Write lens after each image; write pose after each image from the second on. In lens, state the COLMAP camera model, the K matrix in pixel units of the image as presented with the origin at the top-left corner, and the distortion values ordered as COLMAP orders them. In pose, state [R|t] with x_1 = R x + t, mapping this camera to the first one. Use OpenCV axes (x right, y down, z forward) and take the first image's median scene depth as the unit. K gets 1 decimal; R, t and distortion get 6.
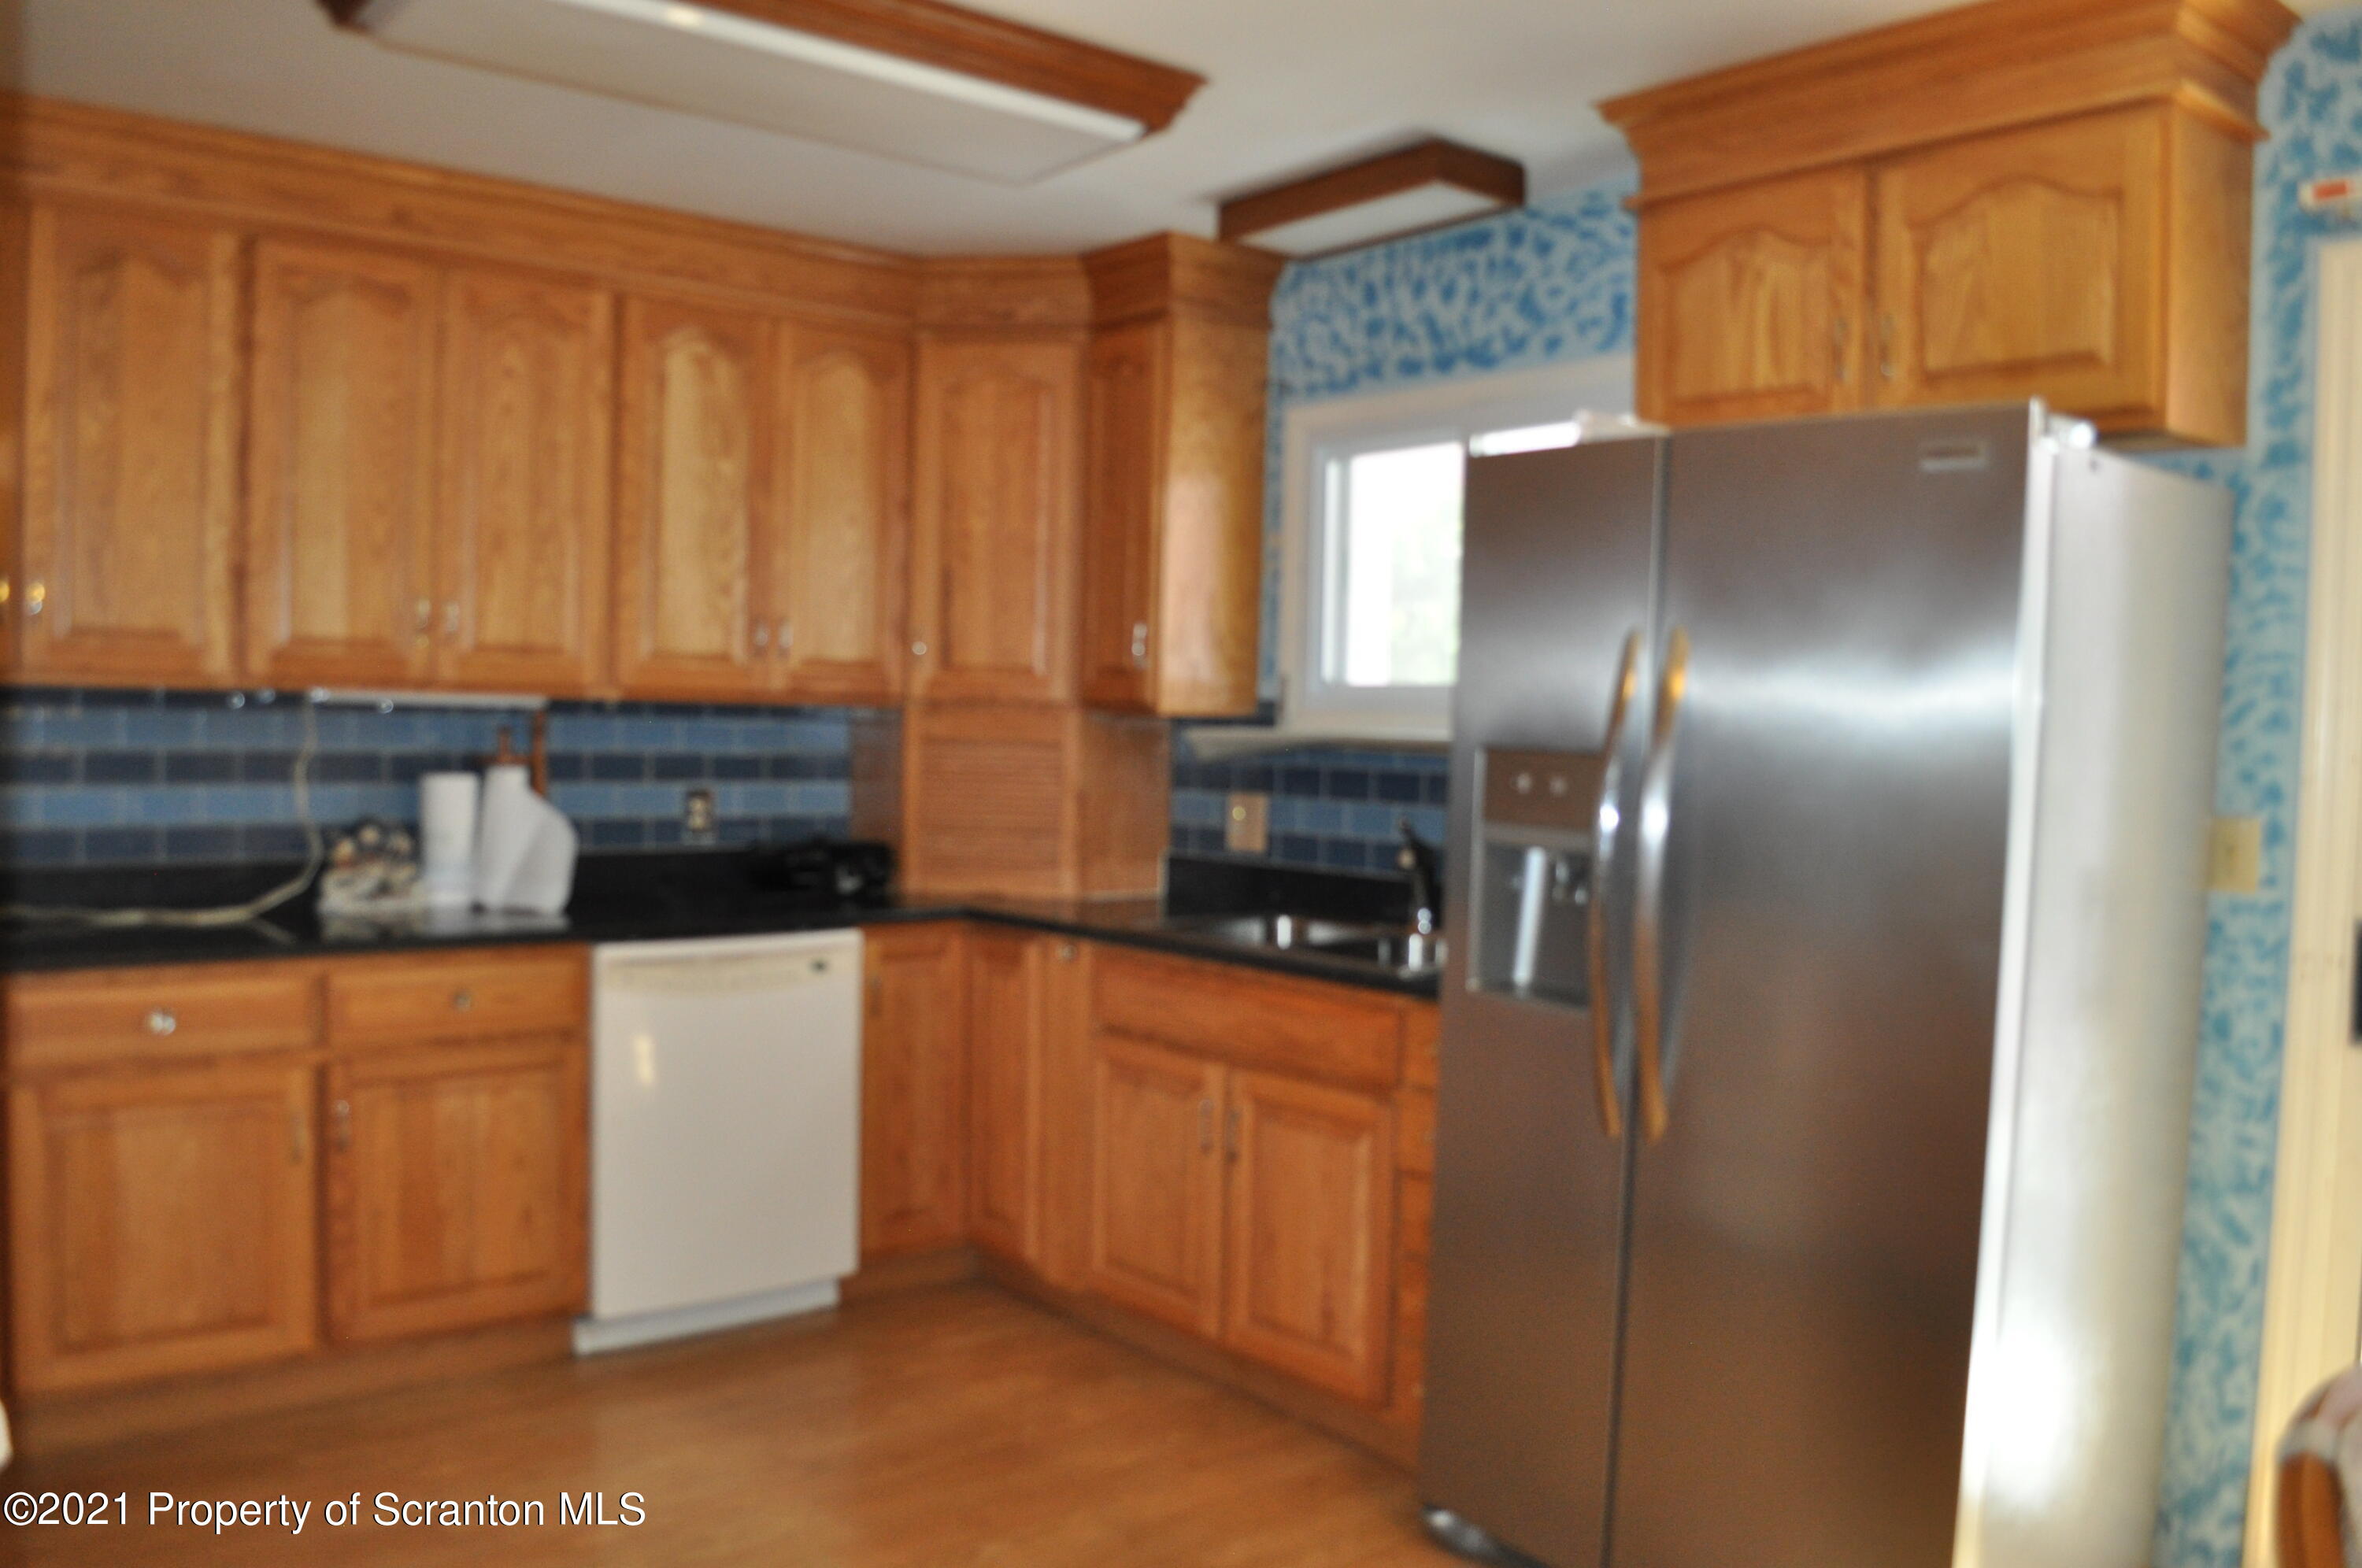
lens RADIAL K [[1871.5, 0, 1169.1], [0, 1871.5, 783.0], [0, 0, 1]] dist [-0.079064, 0.012101]
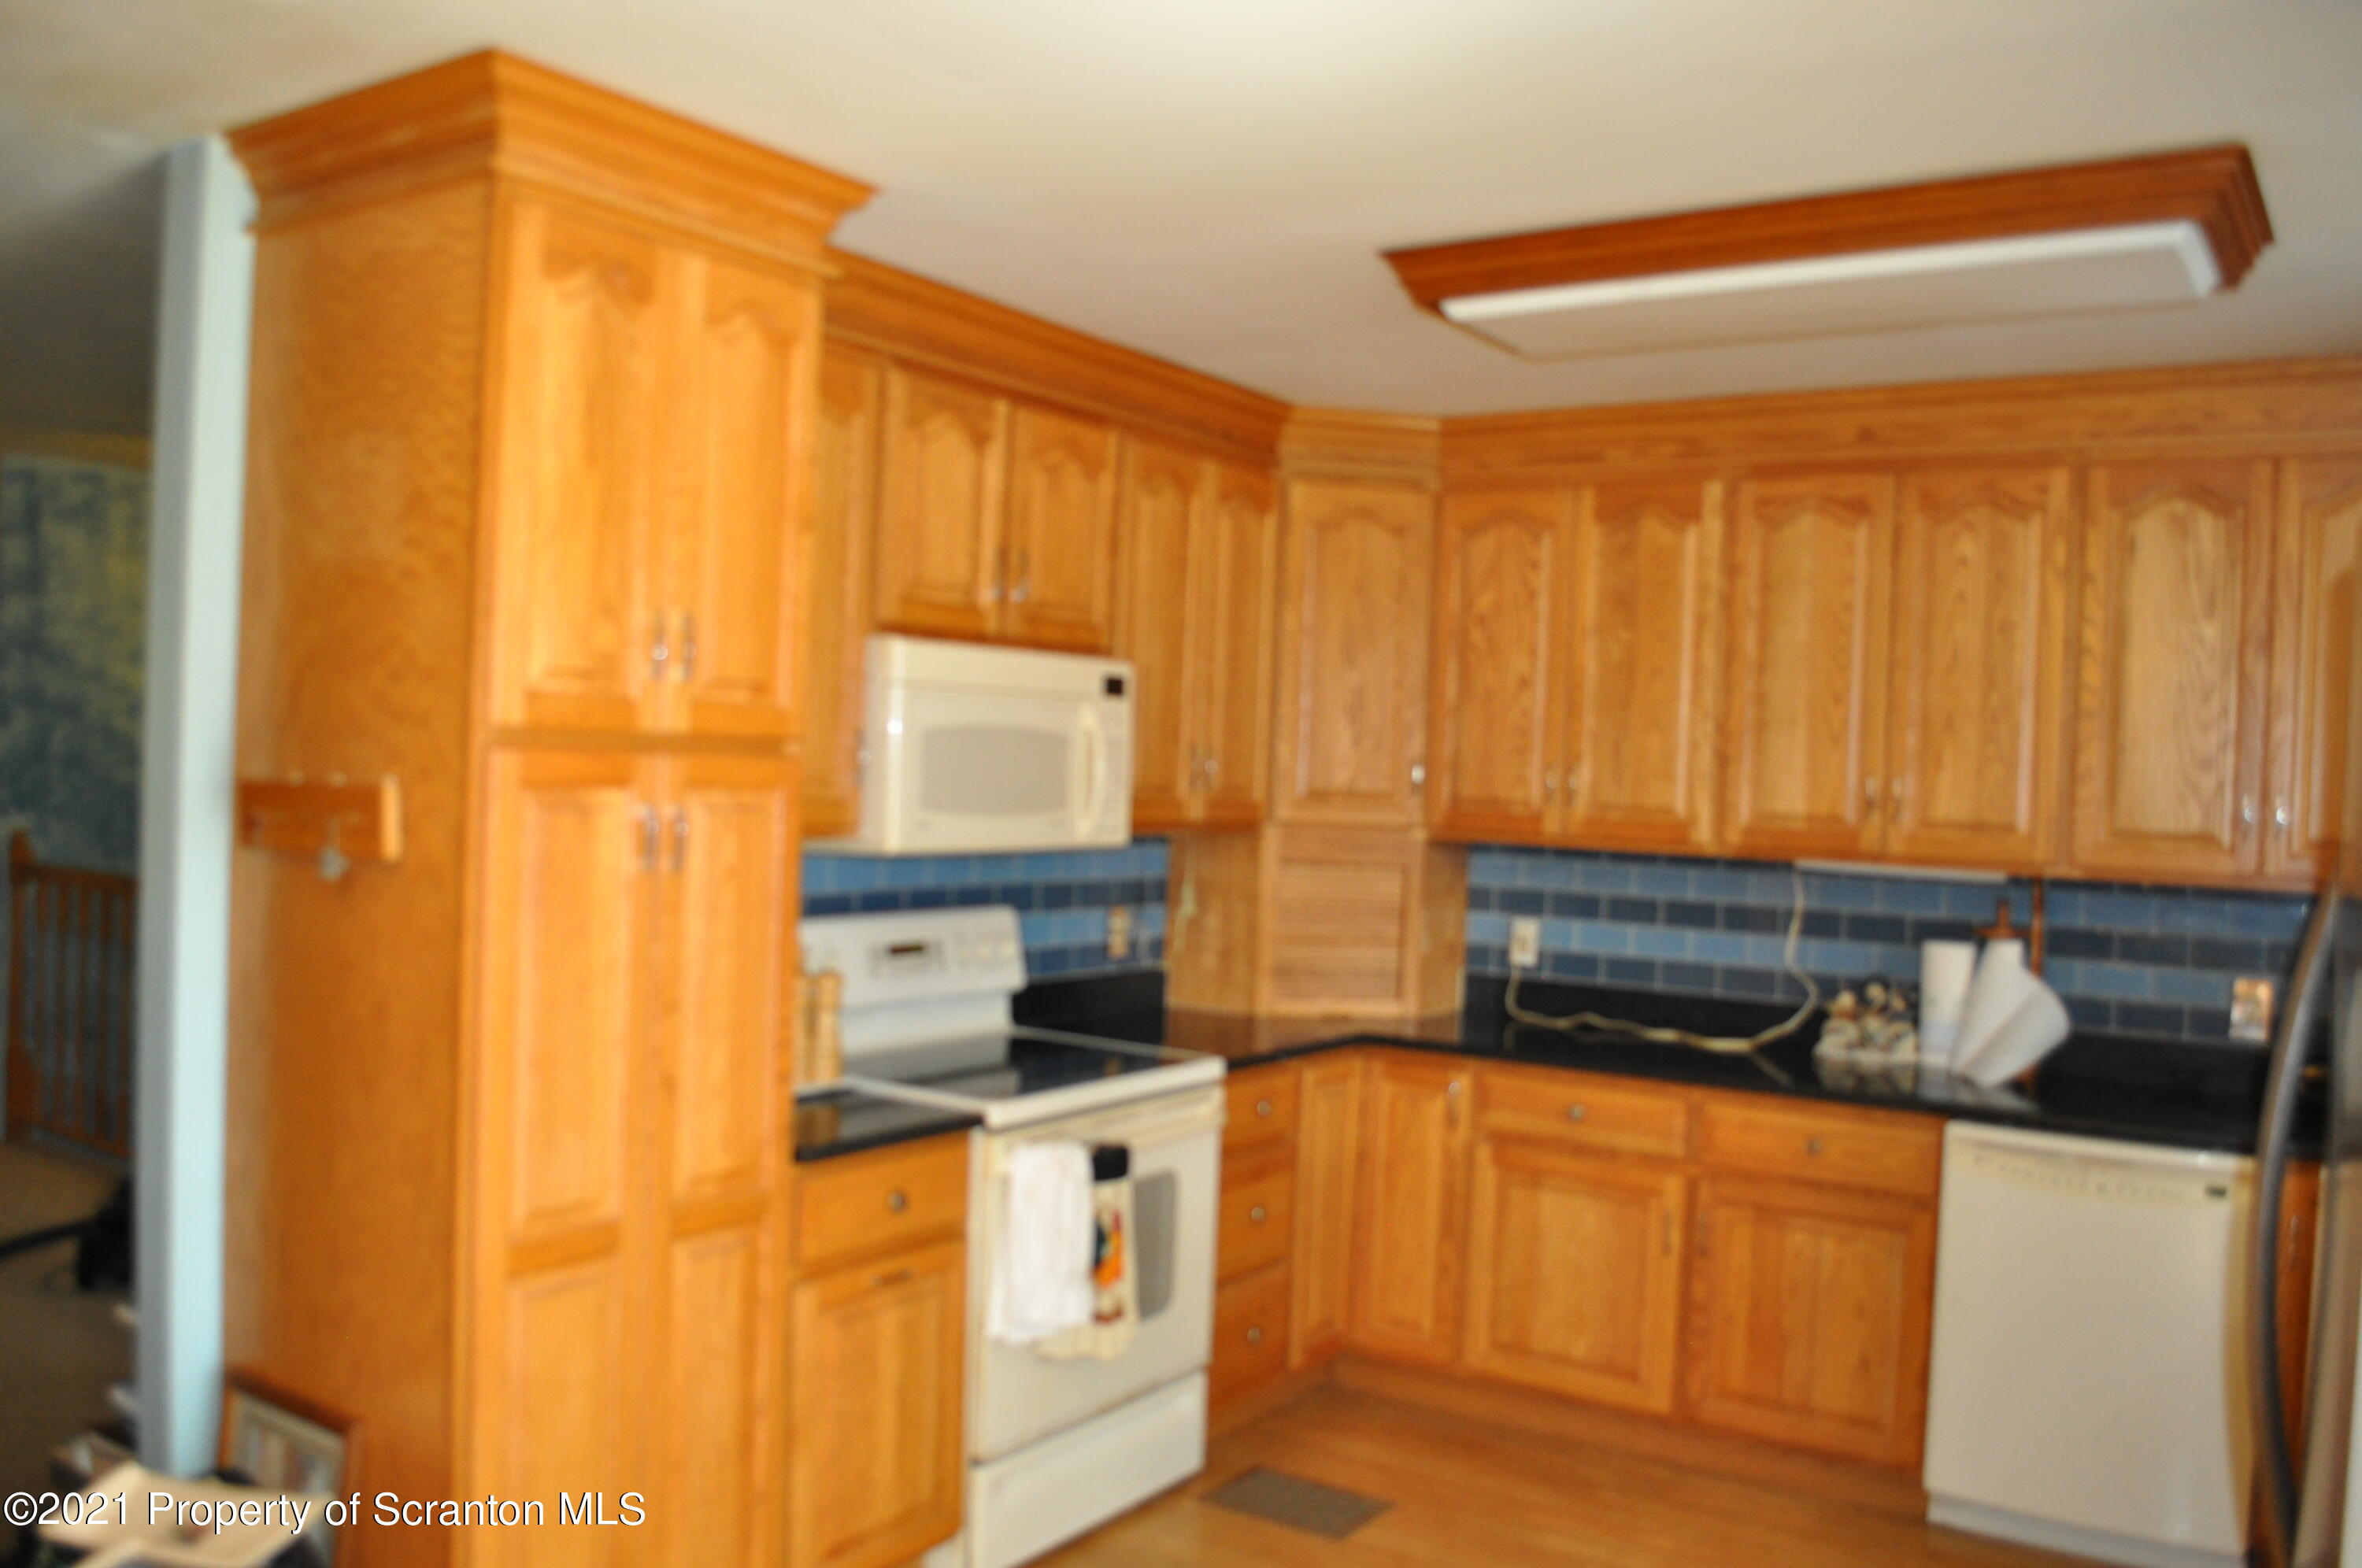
lens RADIAL K [[1871.5, 0, 1169.1], [0, 1871.5, 783.0], [0, 0, 1]] dist [-0.079064, 0.012101]
pose [[0.298618, -0.001992, -0.954371, 0.502438], [-0.067259, 0.997467, -0.023127, -0.042795], [0.952000, 0.071096, 0.297727, 0.269454]]
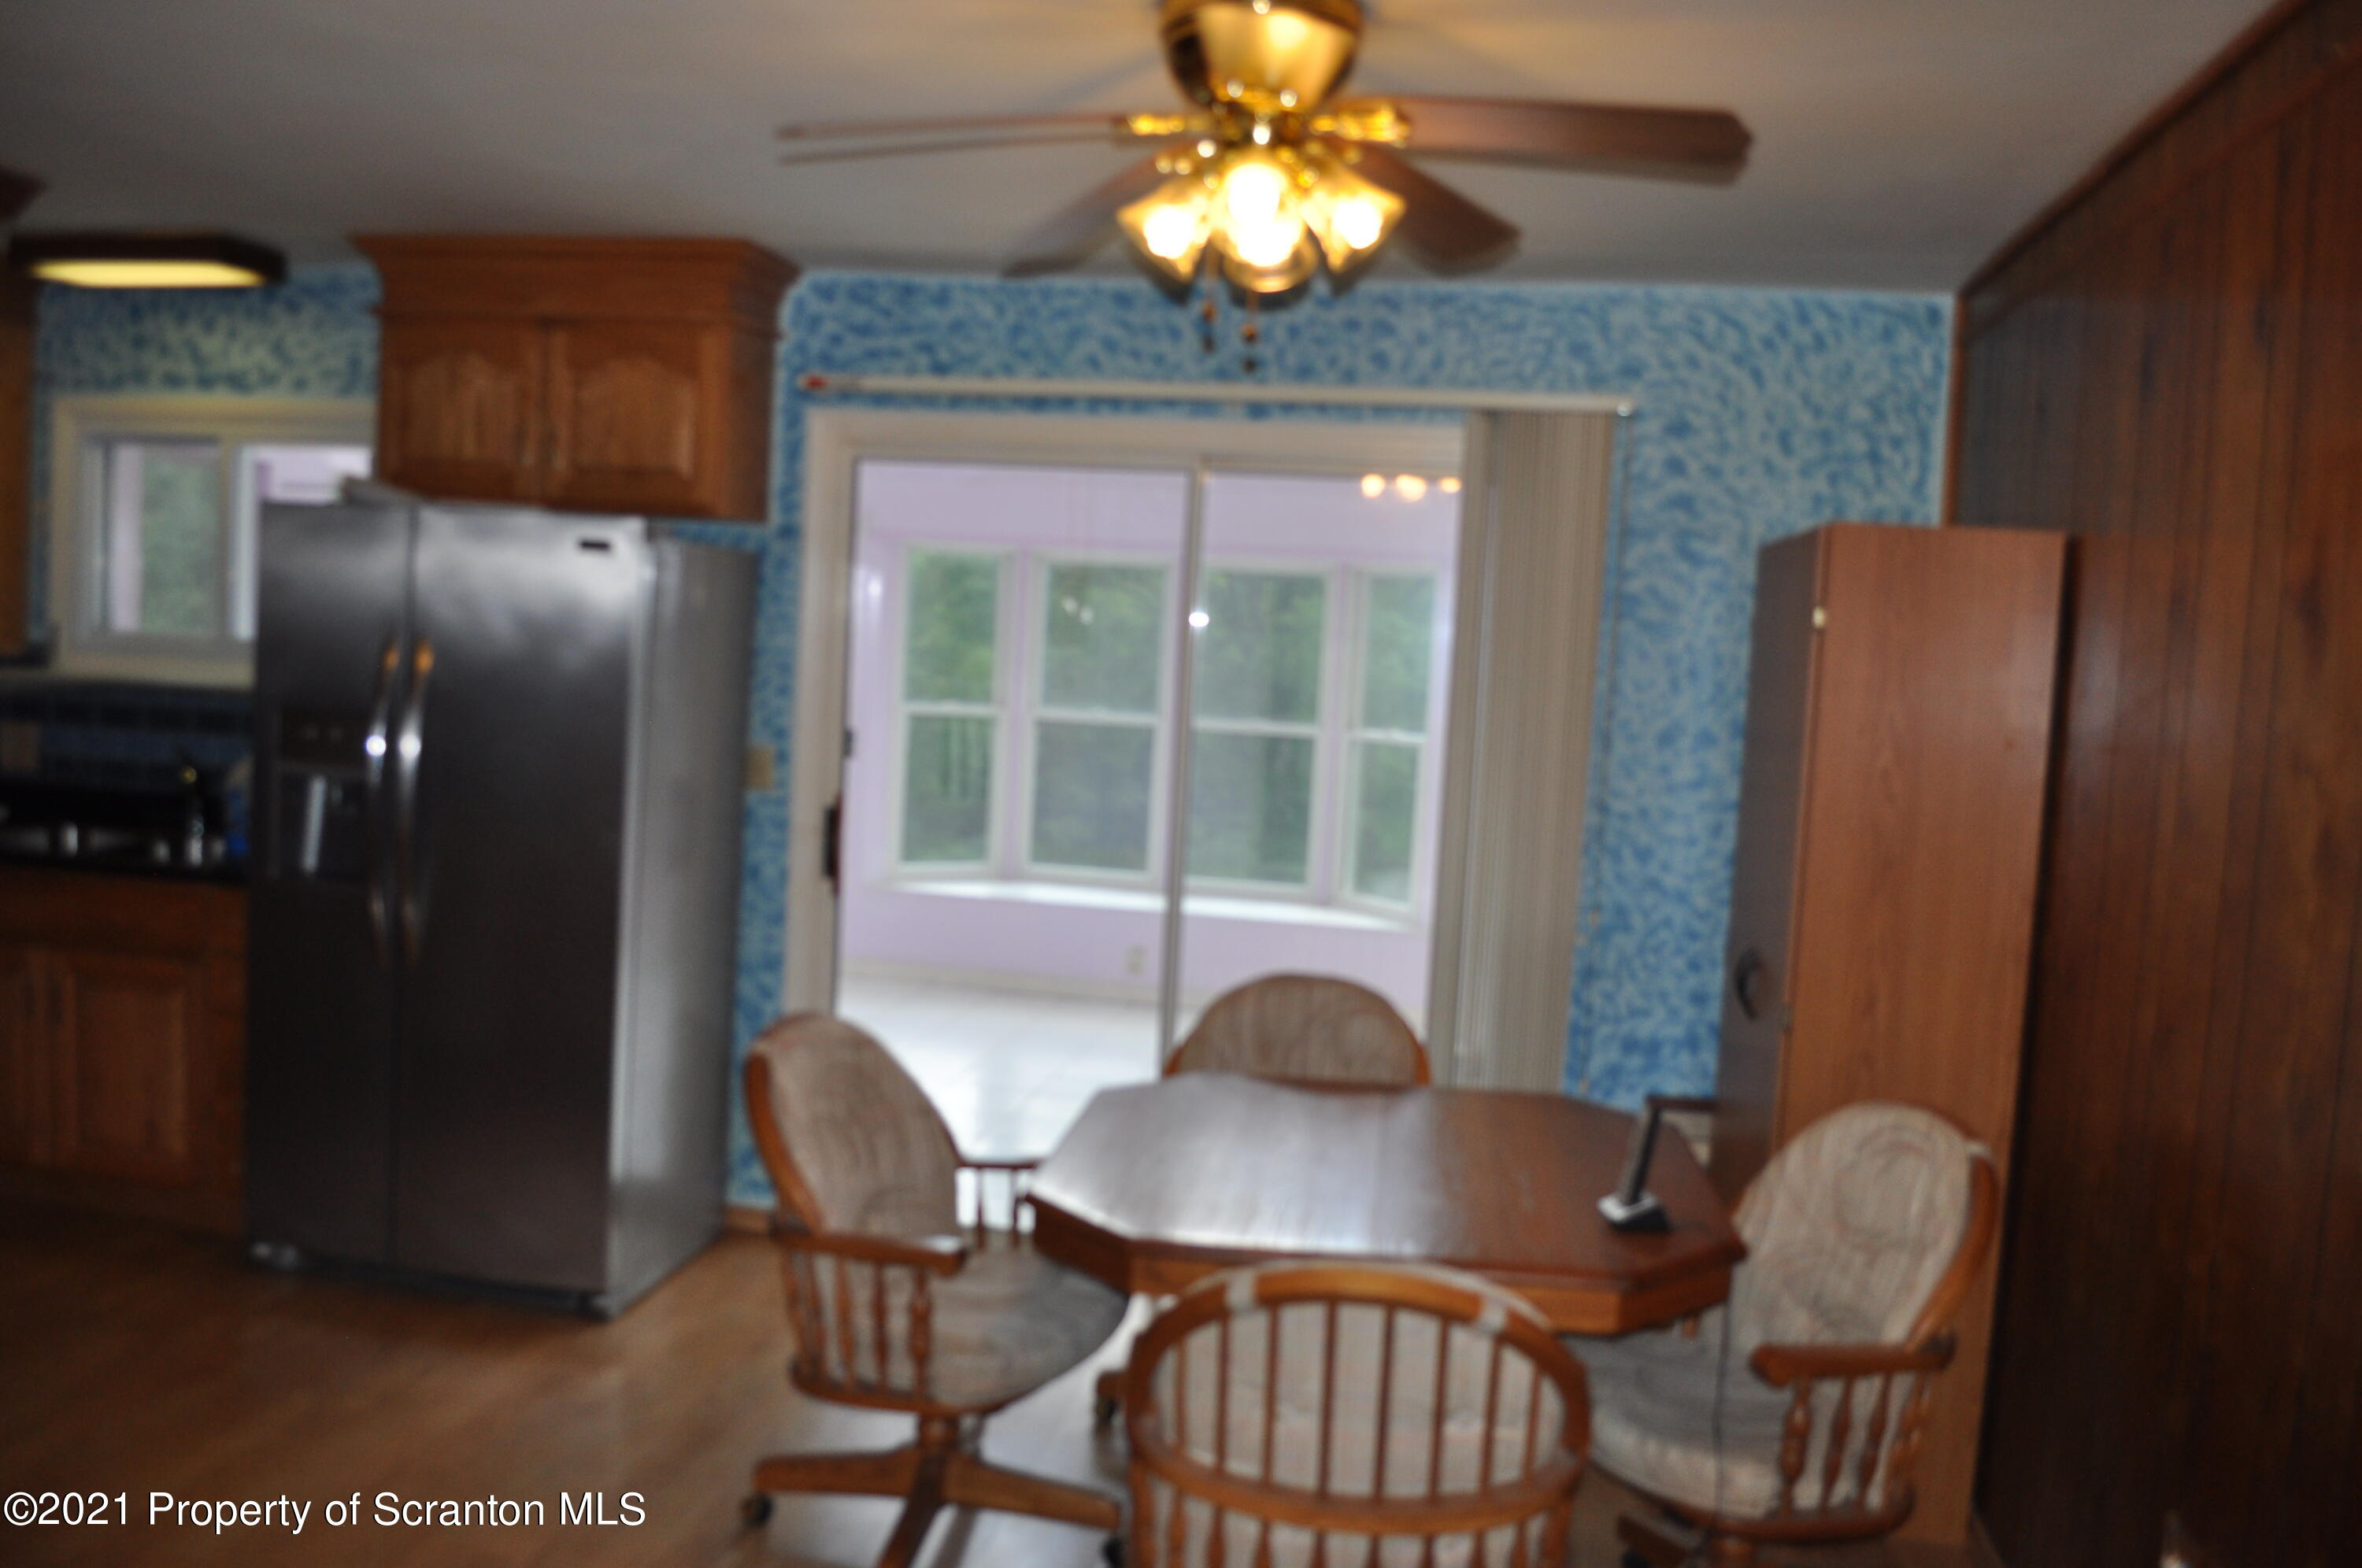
lens RADIAL K [[1871.5, 0, 1169.1], [0, 1871.5, 783.0], [0, 0, 1]] dist [-0.079064, 0.012101]
pose [[0.761608, -0.036053, 0.647035, -0.234641], [-0.011962, 0.997499, 0.069661, -0.070381], [-0.647928, -0.060795, 0.759271, -0.536756]]
